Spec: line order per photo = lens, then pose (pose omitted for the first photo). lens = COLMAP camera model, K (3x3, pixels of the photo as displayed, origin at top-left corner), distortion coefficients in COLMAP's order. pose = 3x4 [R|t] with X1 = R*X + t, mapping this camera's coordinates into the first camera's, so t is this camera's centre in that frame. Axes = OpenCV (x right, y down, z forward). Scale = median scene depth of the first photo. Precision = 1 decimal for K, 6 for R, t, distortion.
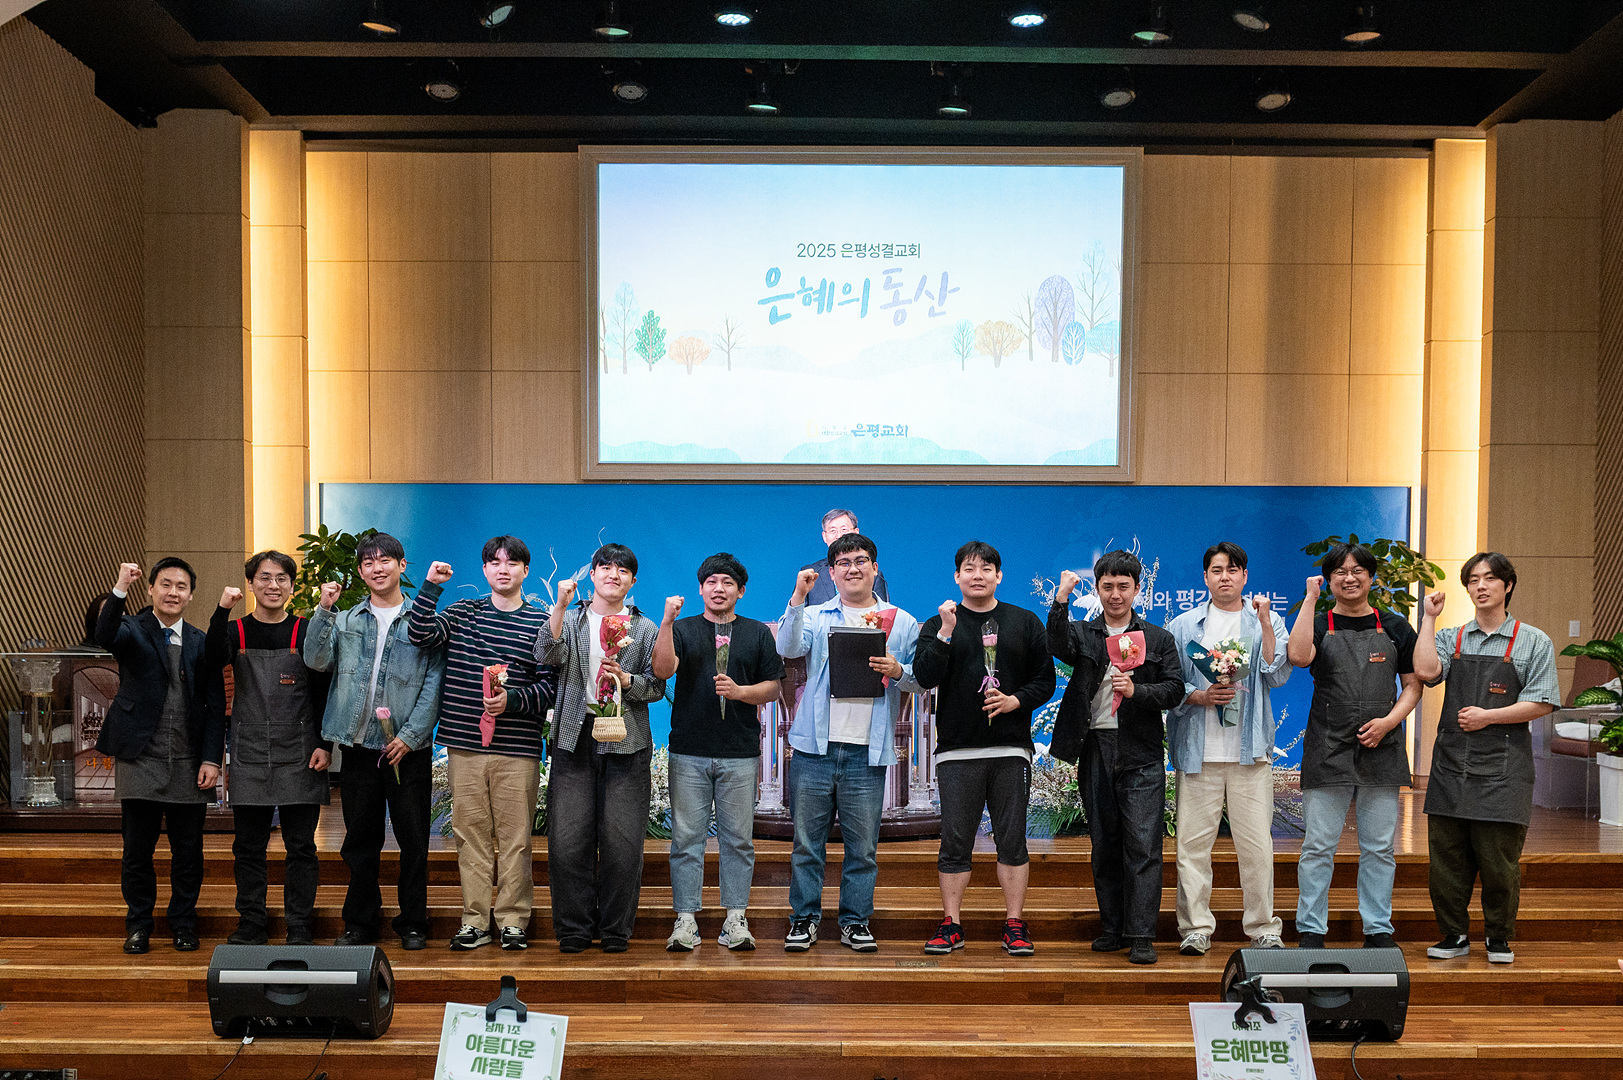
lens RADIAL K [[1775.5, 0, 771.8], [0, 1775.5, 726.8], [0, 0, 1]] dist [-0.008519, -0.000495]
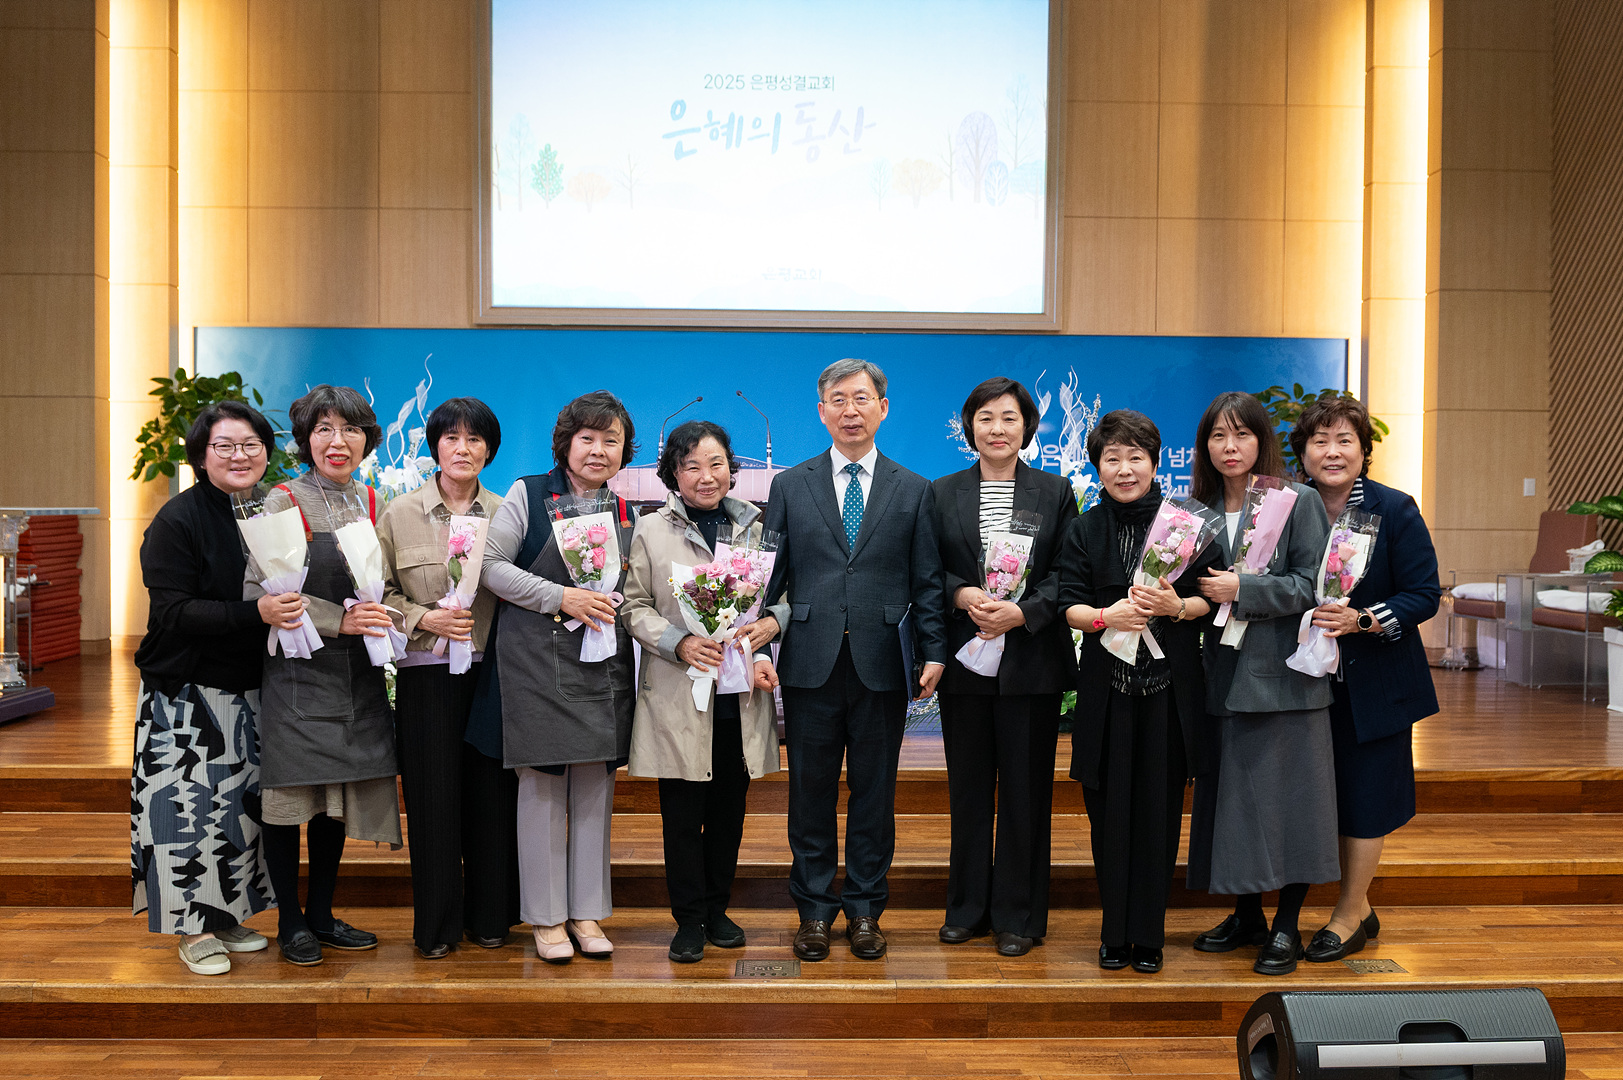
lens RADIAL K [[1180.0, 0, 830.2], [0, 1180.0, 528.9], [0, 0, 1]] dist [-0.013110, -0.005570]
pose [[0.999520, 0.003649, 0.030778, 0.062970], [-0.002662, 0.999484, -0.032024, -0.011961], [-0.030879, 0.031927, 0.999013, 0.382791]]
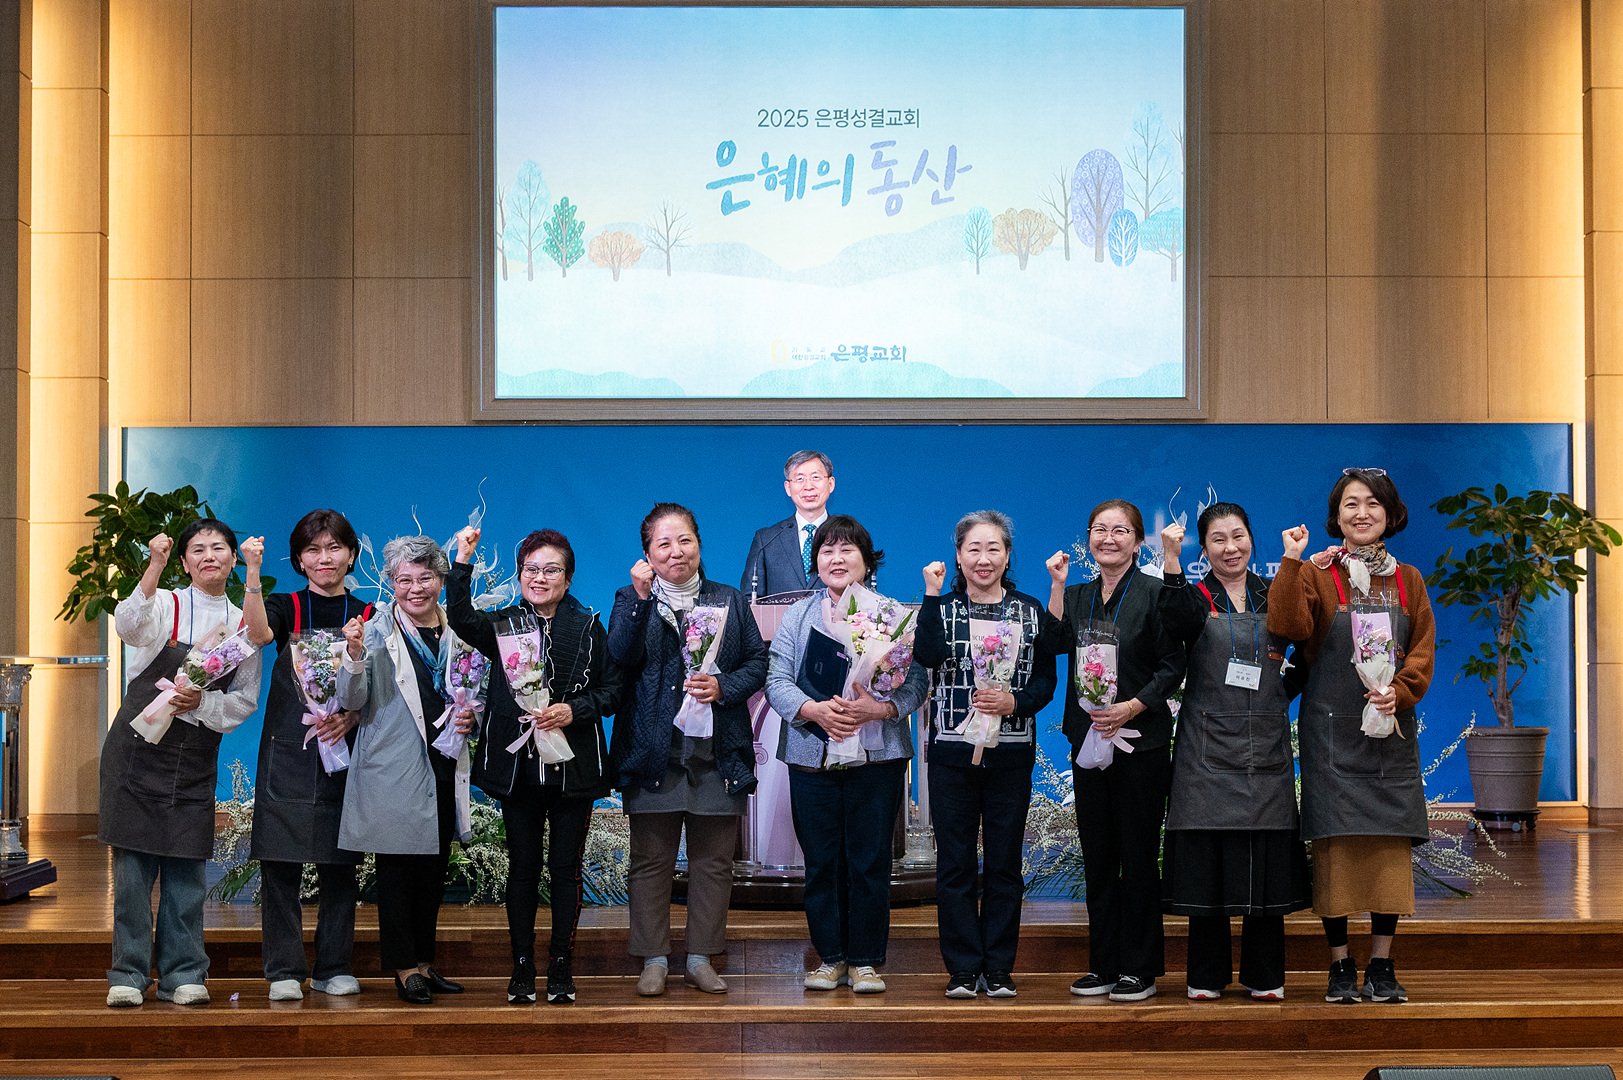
lens RADIAL K [[2123.3, 0, 809.2], [0, 2123.3, 595.6], [0, 0, 1]] dist [-0.009864, -0.004356]
pose [[0.999855, -0.006755, 0.015610, 0.020872], [0.007847, 0.997448, -0.070966, -0.000568], [-0.015091, 0.071078, 0.997357, 0.109900]]
